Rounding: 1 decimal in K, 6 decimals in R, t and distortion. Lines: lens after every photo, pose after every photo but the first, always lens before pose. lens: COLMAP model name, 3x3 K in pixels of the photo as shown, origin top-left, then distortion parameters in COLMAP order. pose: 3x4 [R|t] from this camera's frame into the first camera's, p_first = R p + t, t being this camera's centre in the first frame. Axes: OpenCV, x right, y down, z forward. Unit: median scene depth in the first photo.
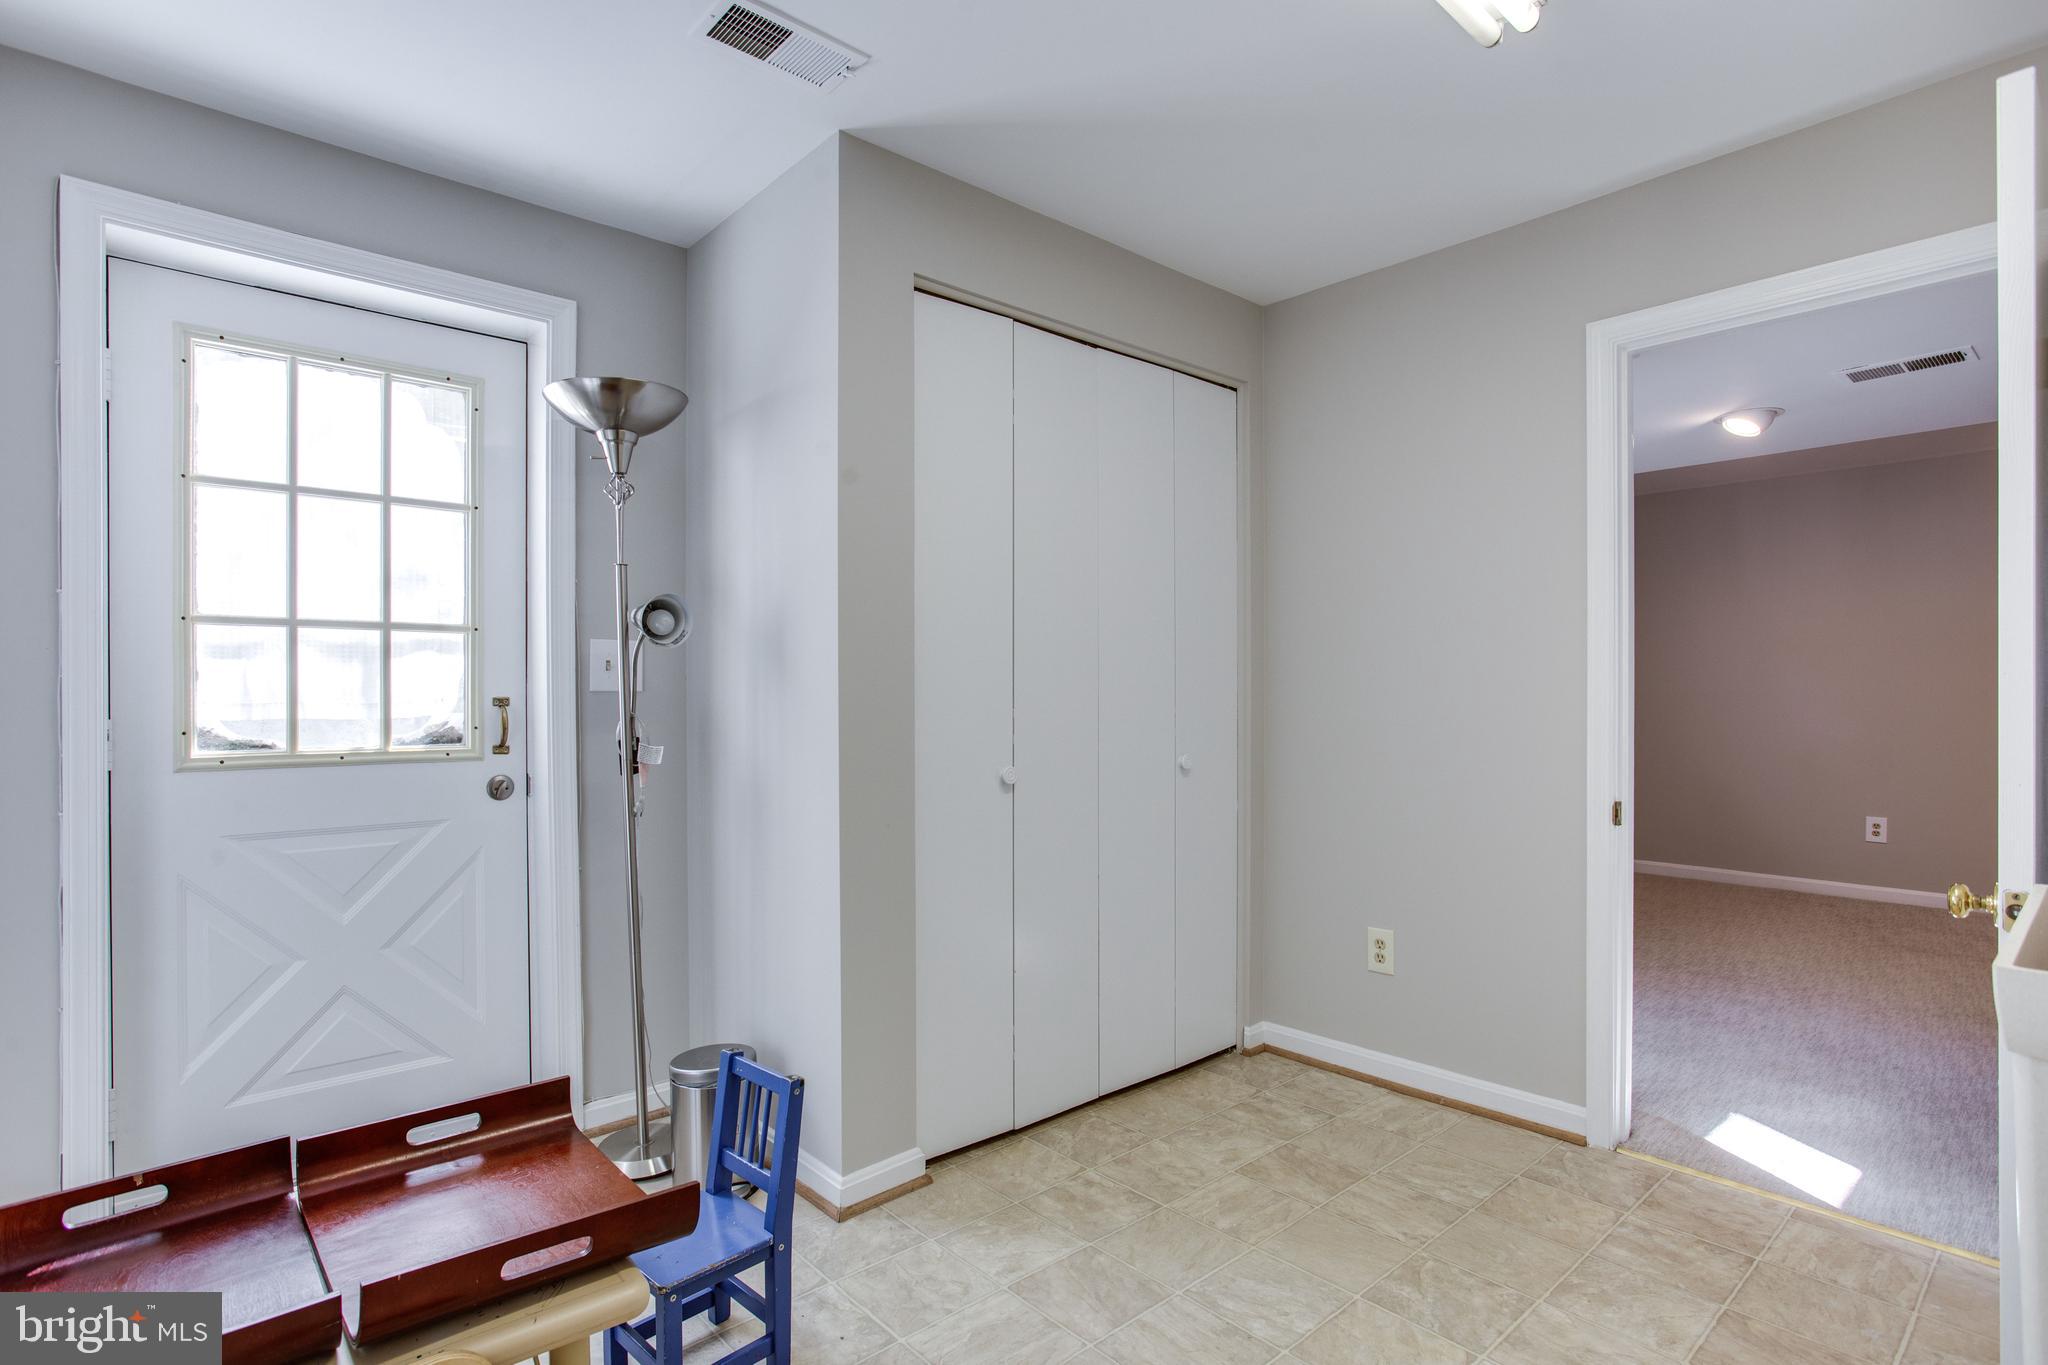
lens RADIAL K [[1013.4, 0, 1027.7], [0, 1013.4, 697.9], [0, 0, 1]] dist [-0.019838, 0.000417]
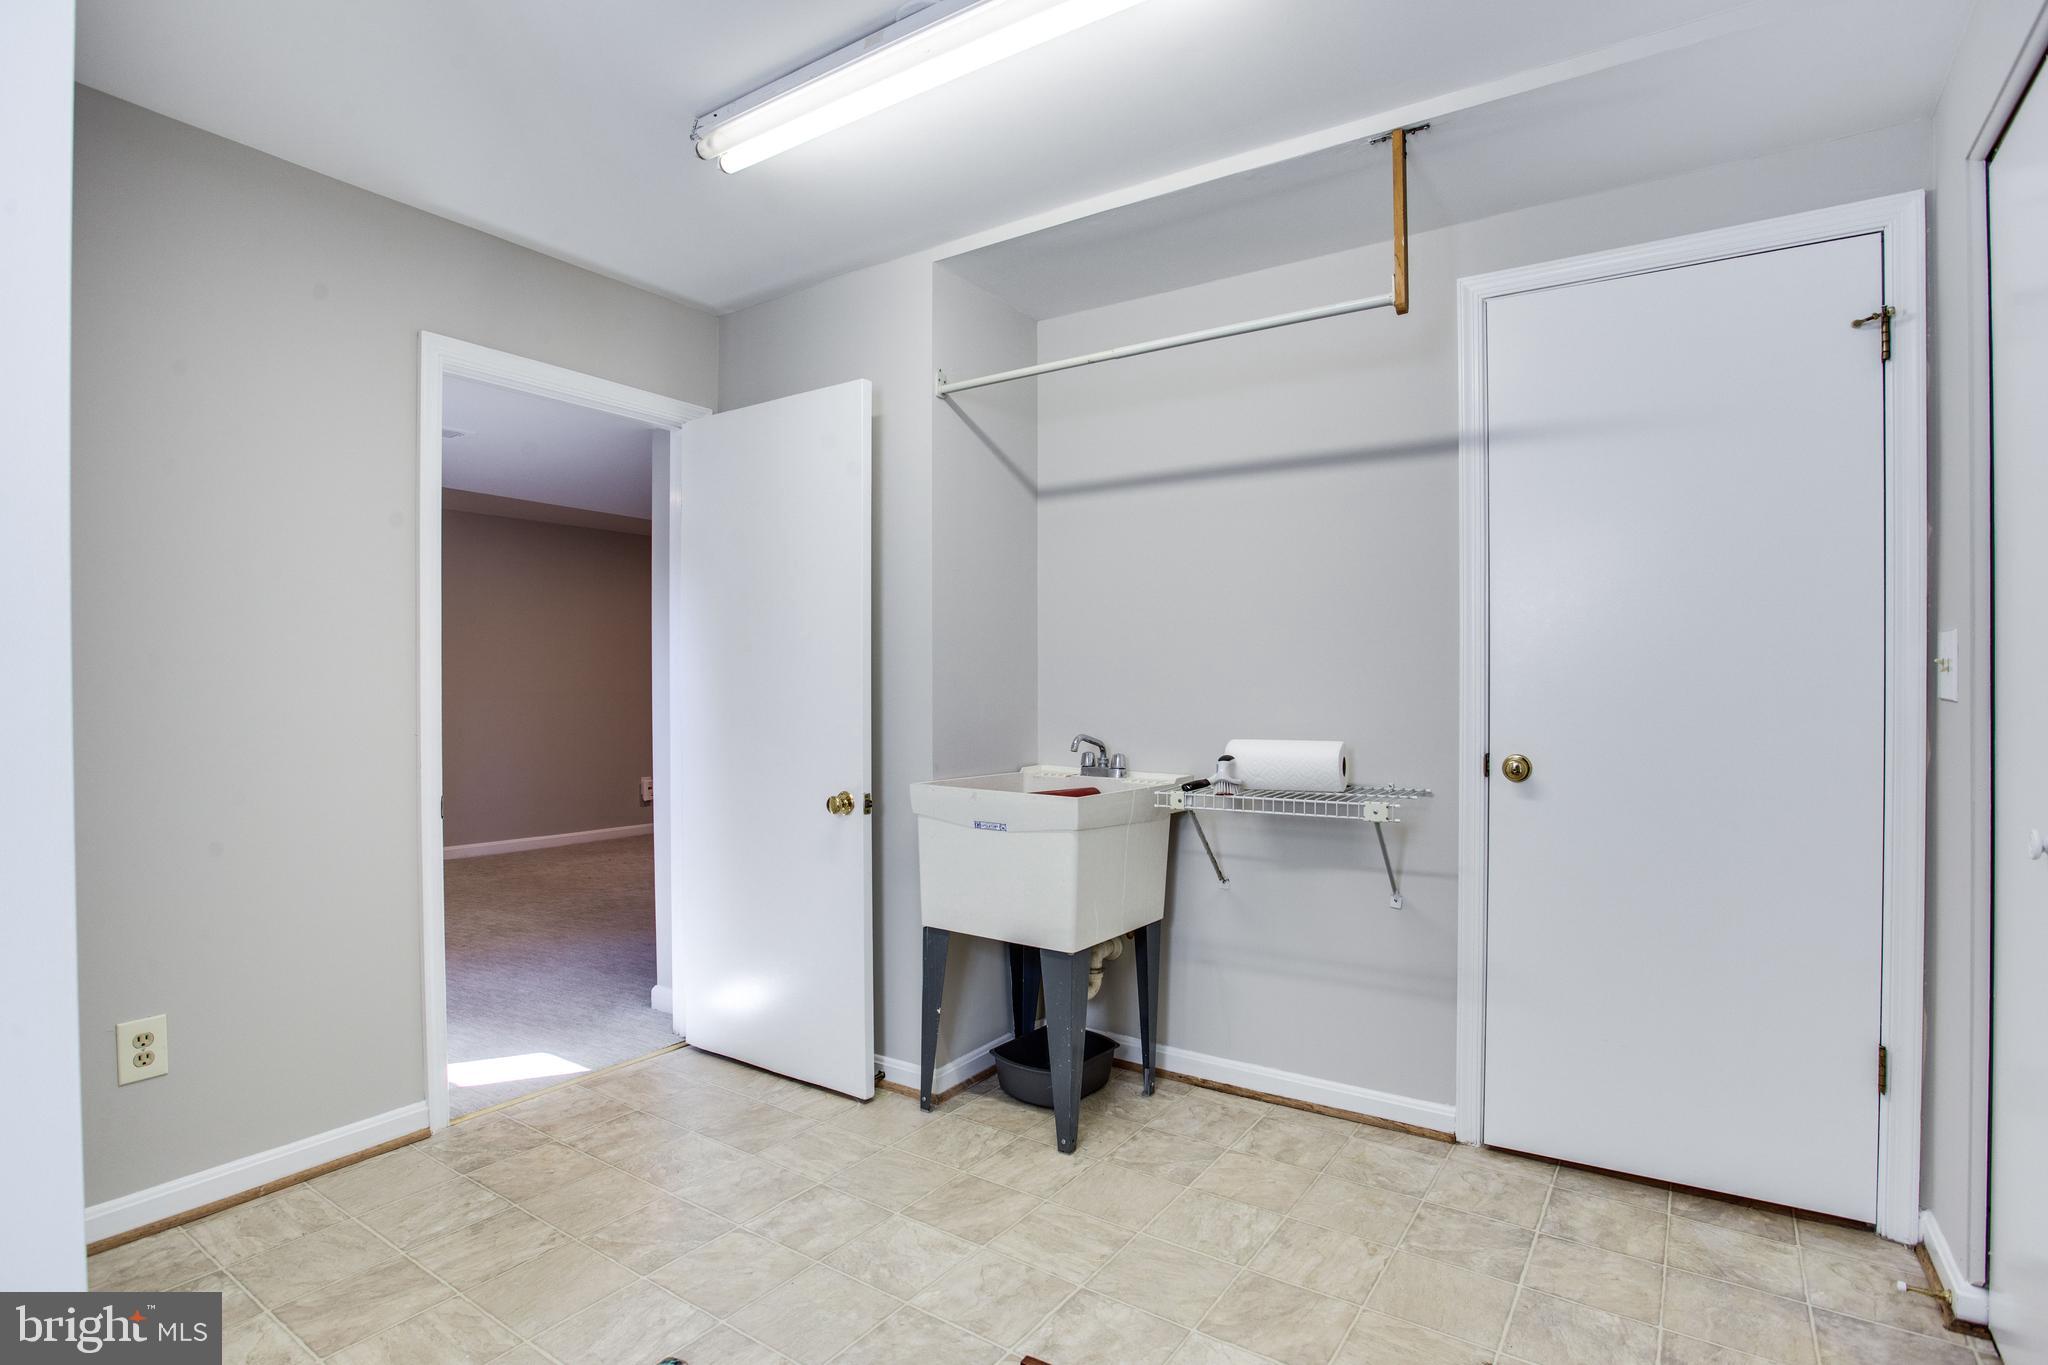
lens RADIAL K [[1013.4, 0, 1023.0], [0, 1013.4, 683.0], [0, 0, 1]] dist [-0.019838, 0.000417]
pose [[-0.232025, 0.007930, 0.972677, -0.580247], [0.008029, 0.999948, -0.006237, -0.003158], [-0.972677, 0.006363, -0.232077, 0.647132]]
